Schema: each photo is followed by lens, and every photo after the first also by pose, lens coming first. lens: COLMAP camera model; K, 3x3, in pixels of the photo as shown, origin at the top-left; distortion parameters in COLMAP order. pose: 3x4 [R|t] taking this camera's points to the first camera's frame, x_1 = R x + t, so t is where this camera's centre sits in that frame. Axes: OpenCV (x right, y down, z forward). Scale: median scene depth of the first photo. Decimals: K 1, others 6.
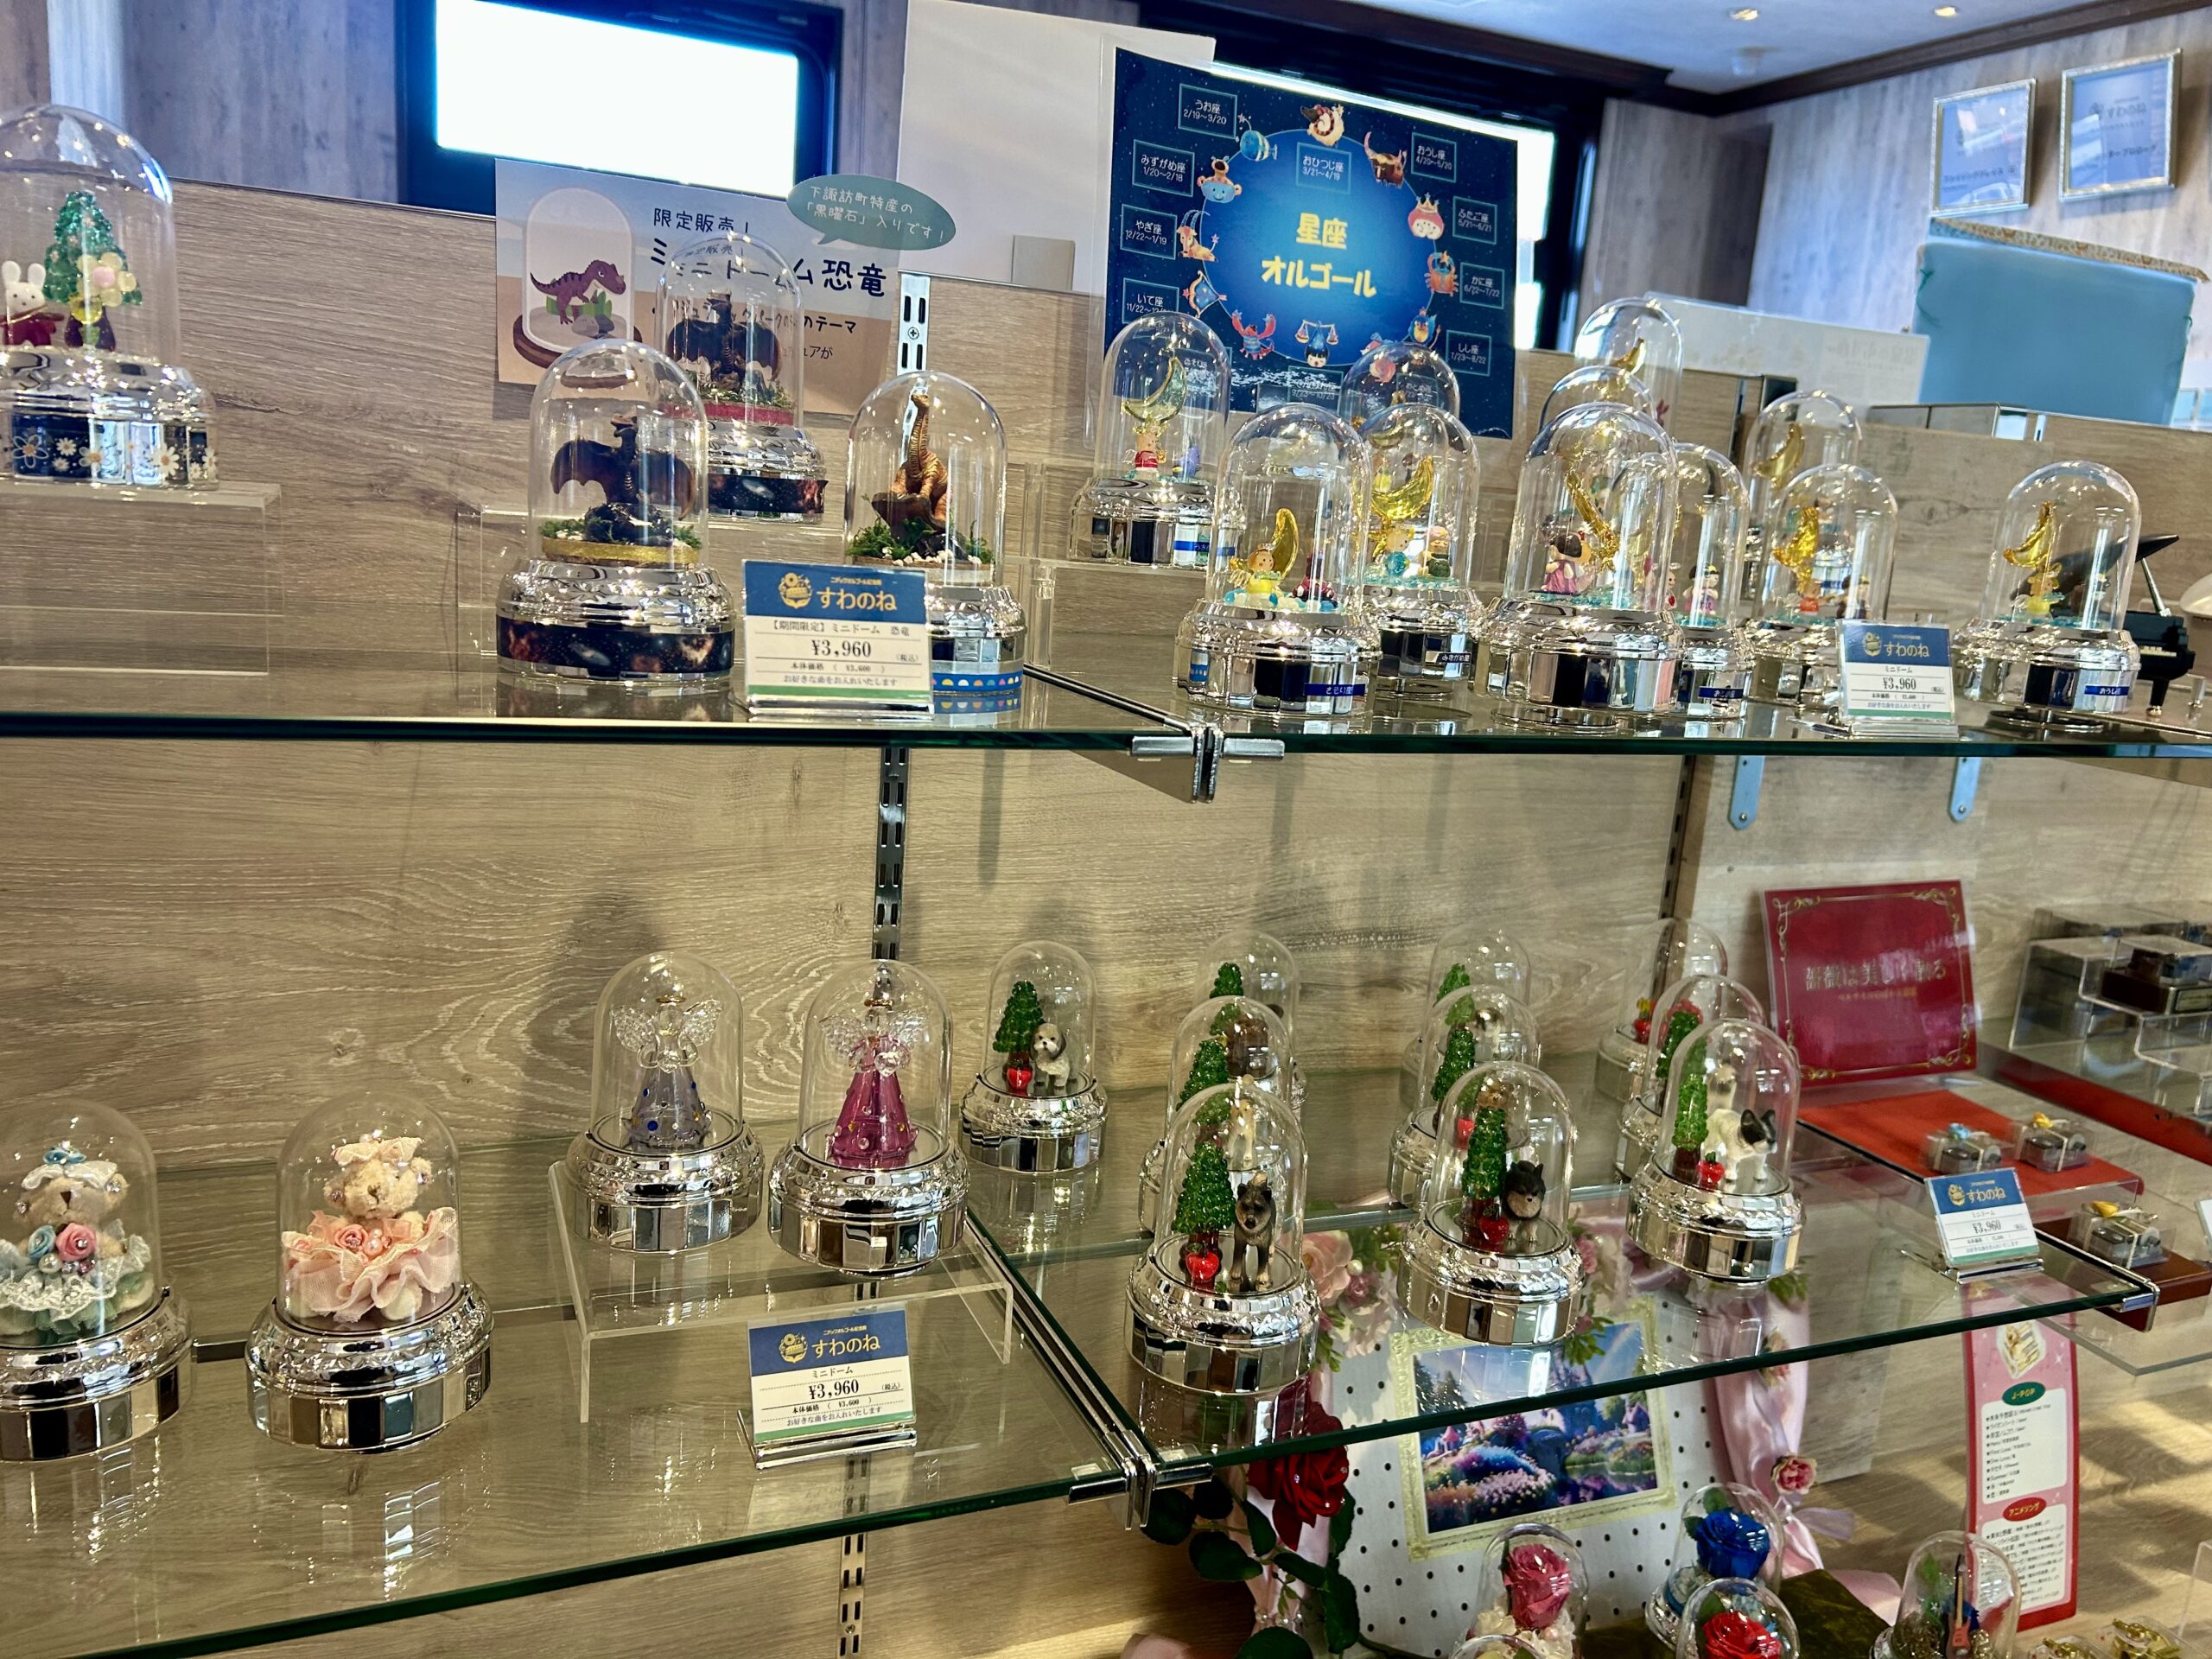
lens RADIAL K [[1680.4, 0, 1112.8], [0, 1680.4, 835.9], [0, 0, 1]] dist [0.006752, -0.007369]
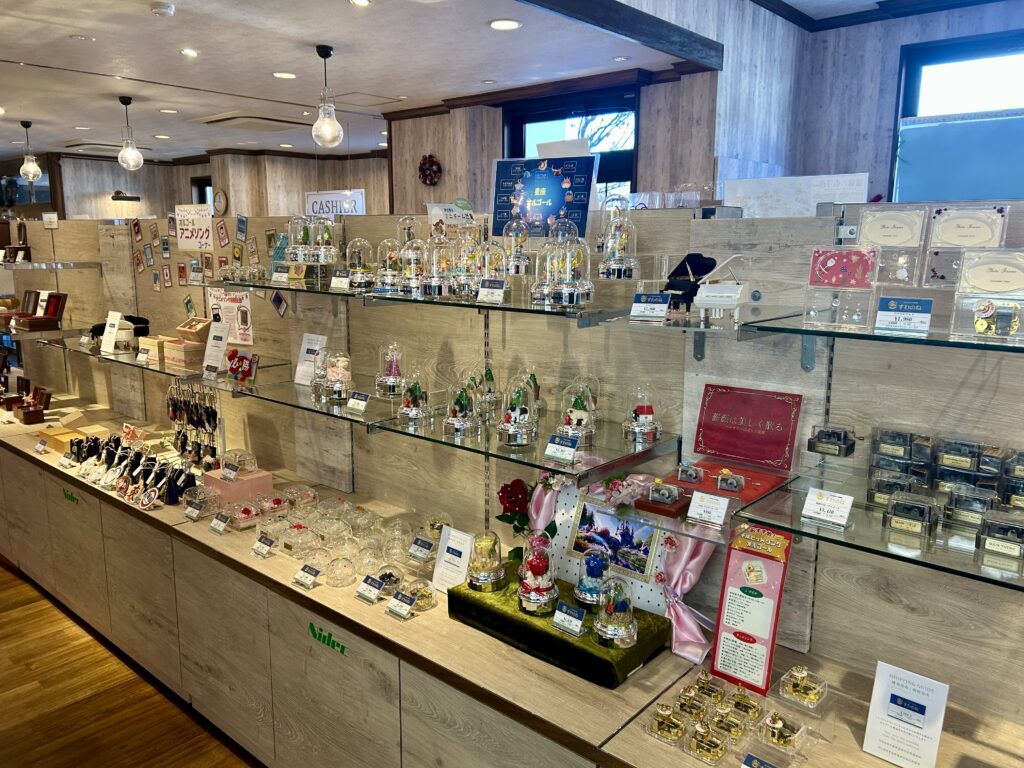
lens RADIAL K [[777.9, 0, 513.9], [0, 777.9, 382.9], [0, 0, 1]] dist [0.006752, -0.007369]
pose [[0.428261, 0.093703, -0.898784, 1.538033], [-0.155598, 0.987401, 0.028801, 0.046927], [0.890159, 0.127514, 0.437445, 0.143566]]
